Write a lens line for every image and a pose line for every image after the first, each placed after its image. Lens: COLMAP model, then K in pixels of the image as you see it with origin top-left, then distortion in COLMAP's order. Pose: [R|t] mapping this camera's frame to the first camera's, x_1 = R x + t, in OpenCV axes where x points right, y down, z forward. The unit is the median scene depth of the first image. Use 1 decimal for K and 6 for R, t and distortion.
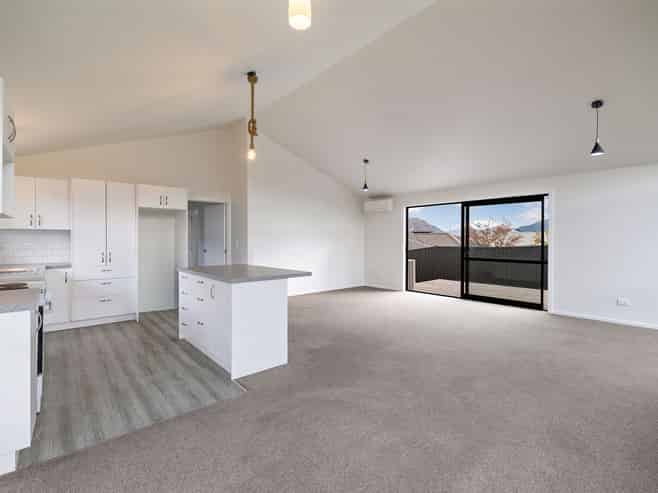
lens RADIAL K [[314.9, 0, 328.6], [0, 314.9, 240.6], [0, 0, 1]] dist [-0.001877, -0.000343]
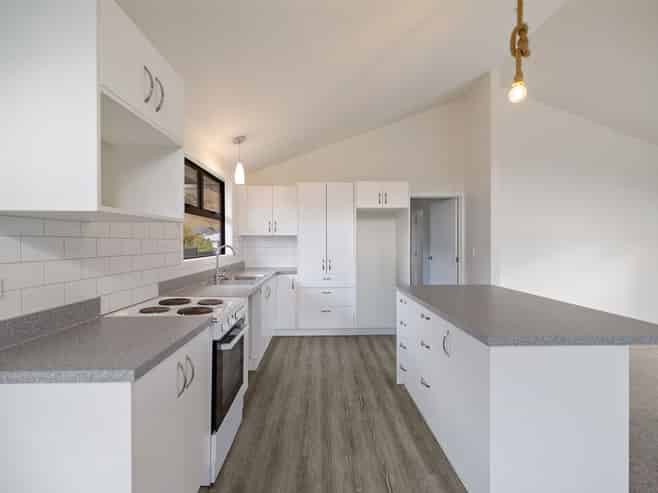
lens RADIAL K [[314.9, 0, 328.0], [0, 314.9, 244.1], [0, 0, 1]] dist [-0.001877, -0.000343]
pose [[0.774124, 0.003948, -0.633022, -0.122840], [-0.003703, 0.999992, 0.001707, -0.009032], [0.633023, 0.001022, 0.774132, 0.299555]]
